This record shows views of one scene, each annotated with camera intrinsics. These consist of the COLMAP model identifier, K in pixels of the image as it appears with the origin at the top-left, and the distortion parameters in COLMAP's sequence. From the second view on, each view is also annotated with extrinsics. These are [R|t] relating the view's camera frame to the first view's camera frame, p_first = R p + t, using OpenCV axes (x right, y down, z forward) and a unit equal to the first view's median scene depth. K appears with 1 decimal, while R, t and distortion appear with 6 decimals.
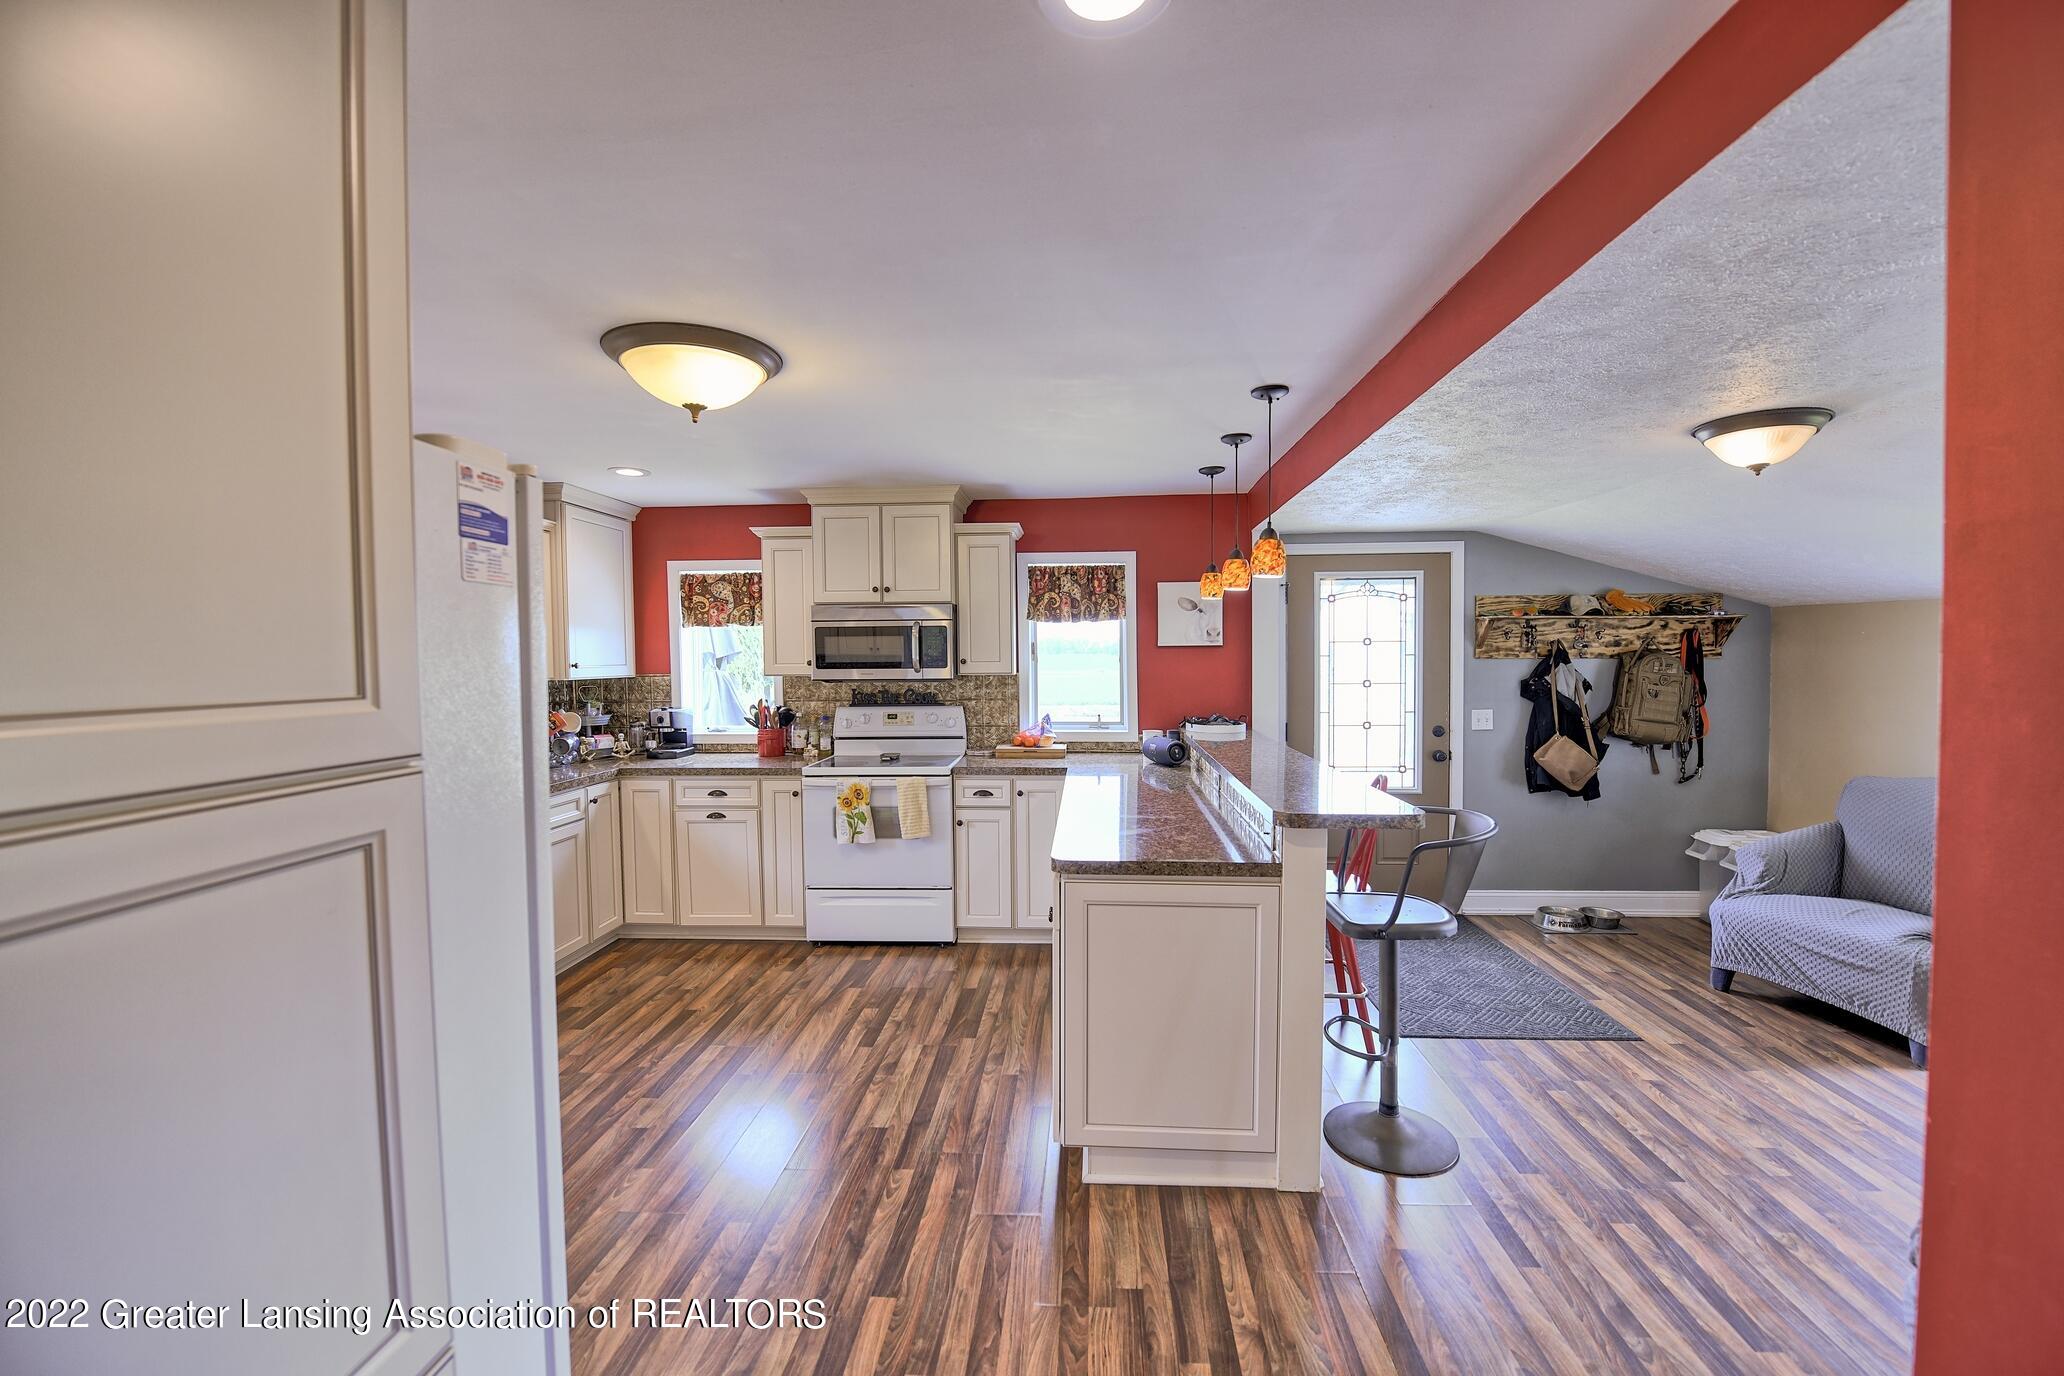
lens RADIAL K [[823.8, 0, 1035.1], [0, 823.8, 691.7], [0, 0, 1]] dist [-0.016116, -0.001156]
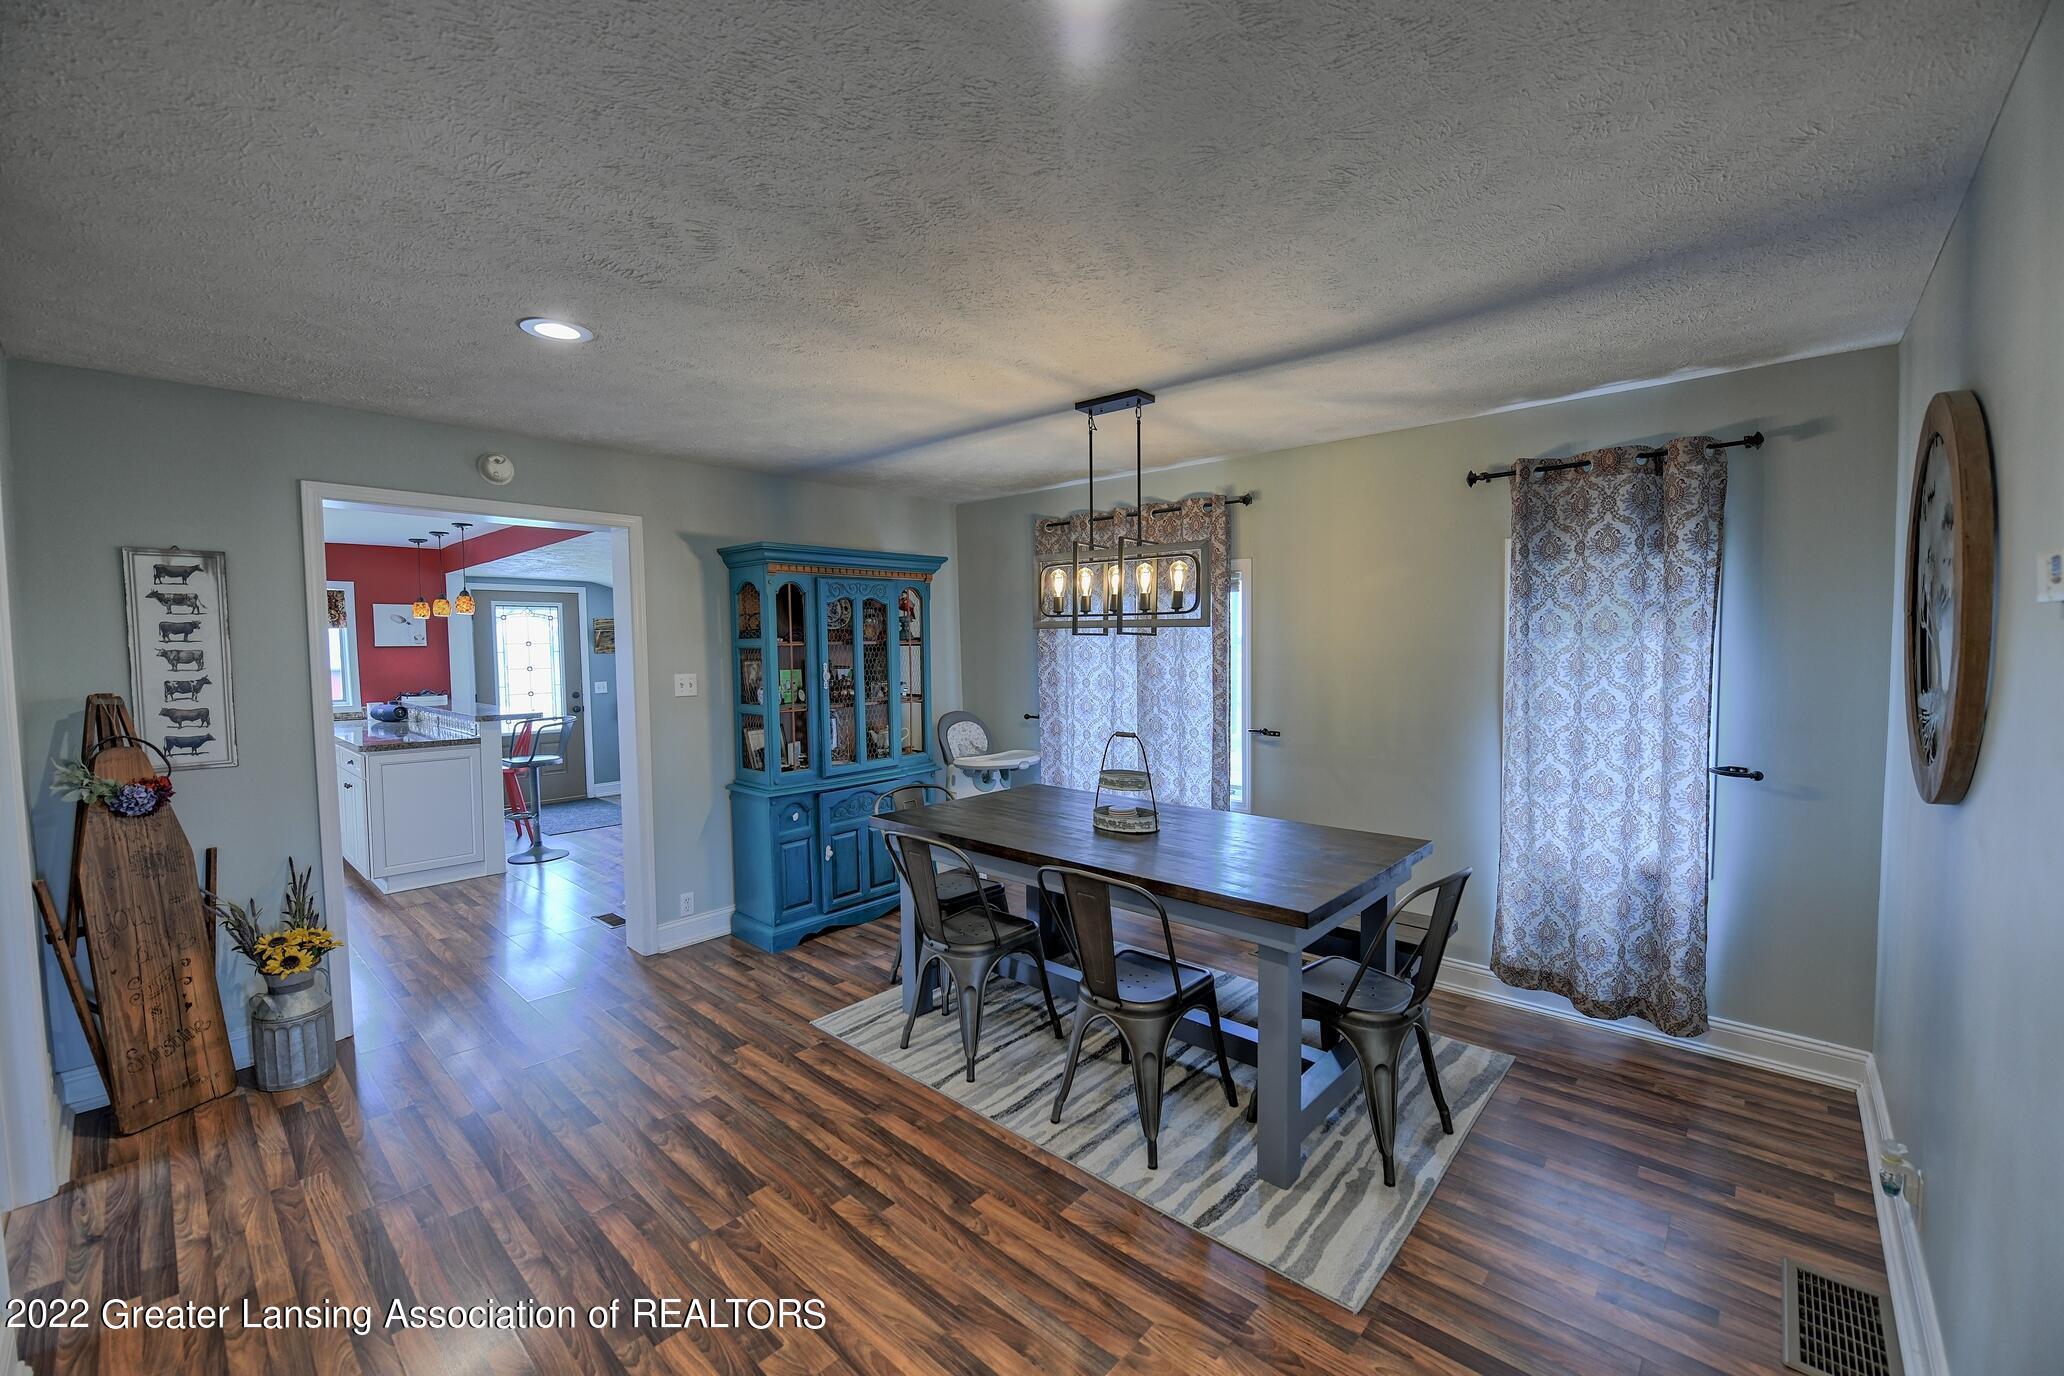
lens RADIAL K [[823.8, 0, 1035.4], [0, 823.8, 687.2], [0, 0, 1]] dist [-0.016116, -0.001156]
pose [[0.623446, -0.036731, 0.781004, -0.297859], [0.037264, 0.999157, 0.017244, 0.043412], [-0.780978, 0.018352, 0.624289, -0.975545]]
